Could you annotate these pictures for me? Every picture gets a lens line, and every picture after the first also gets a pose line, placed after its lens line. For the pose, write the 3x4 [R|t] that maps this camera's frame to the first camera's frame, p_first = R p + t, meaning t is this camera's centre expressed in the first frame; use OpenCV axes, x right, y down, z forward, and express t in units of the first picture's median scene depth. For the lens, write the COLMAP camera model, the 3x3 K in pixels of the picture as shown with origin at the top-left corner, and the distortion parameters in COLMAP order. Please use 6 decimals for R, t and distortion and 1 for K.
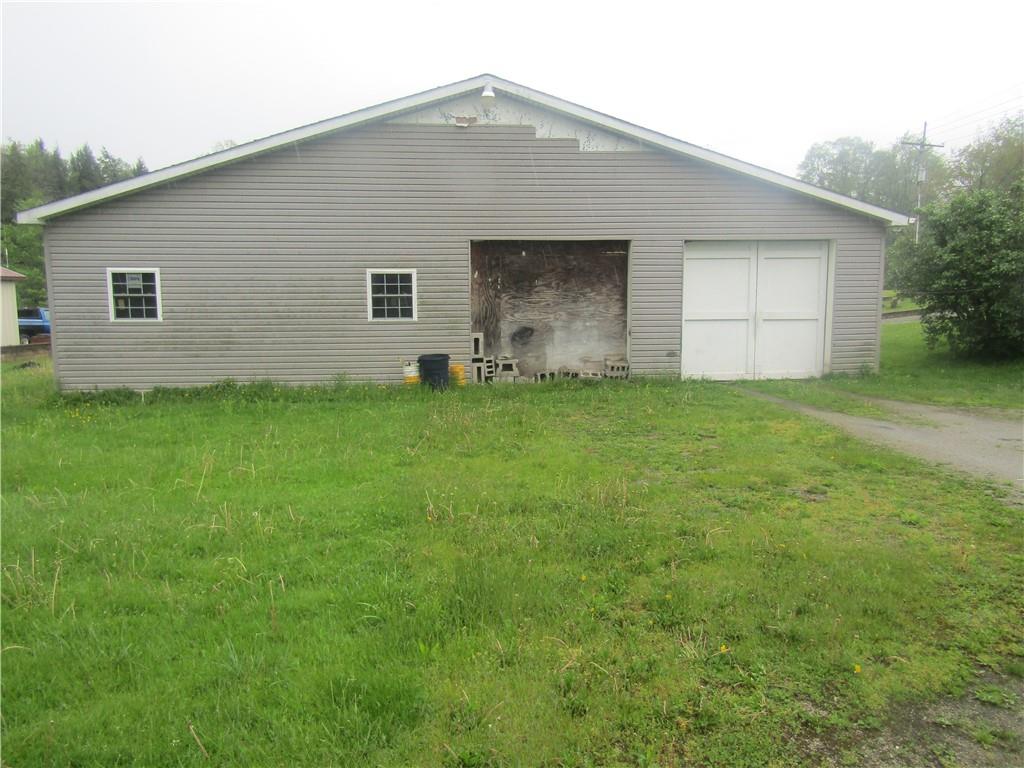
lens RADIAL K [[707.5, 0, 507.9], [0, 707.5, 387.8], [0, 0, 1]] dist [0.009705, -0.020564]
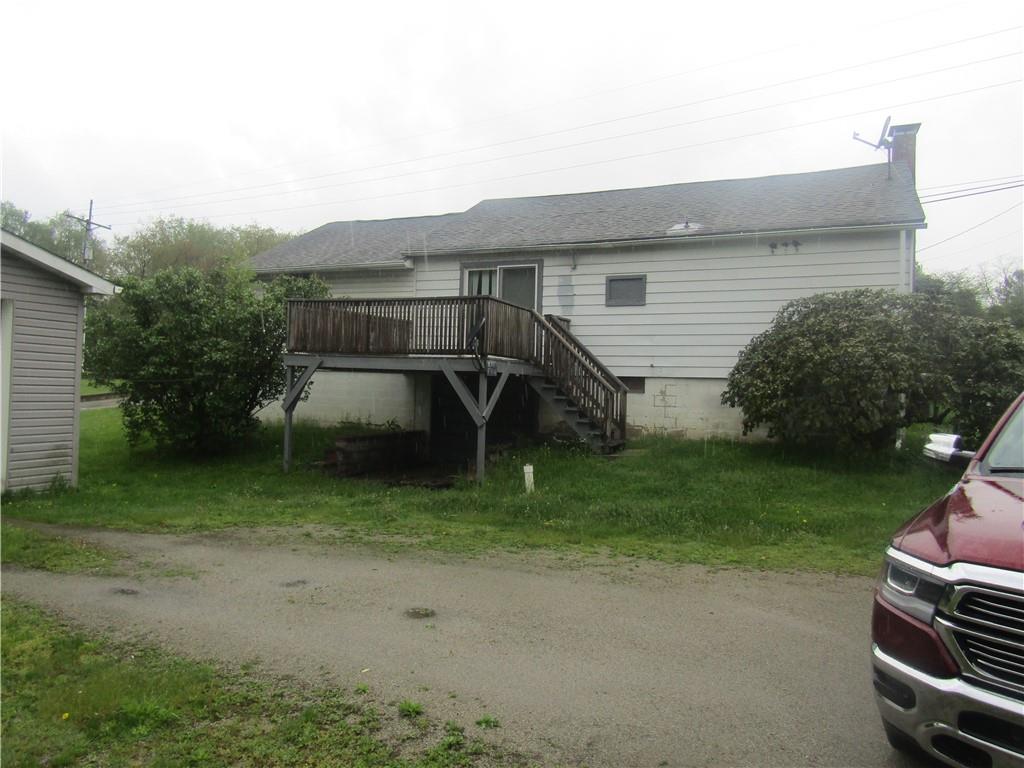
lens RADIAL K [[707.5, 0, 507.9], [0, 707.5, 387.8], [0, 0, 1]] dist [0.009705, -0.020564]
pose [[0.479267, 0.030768, 0.877130, 0.082561], [0.070193, 0.994840, -0.073251, -0.036028], [-0.874858, 0.096675, 0.474635, 0.235970]]
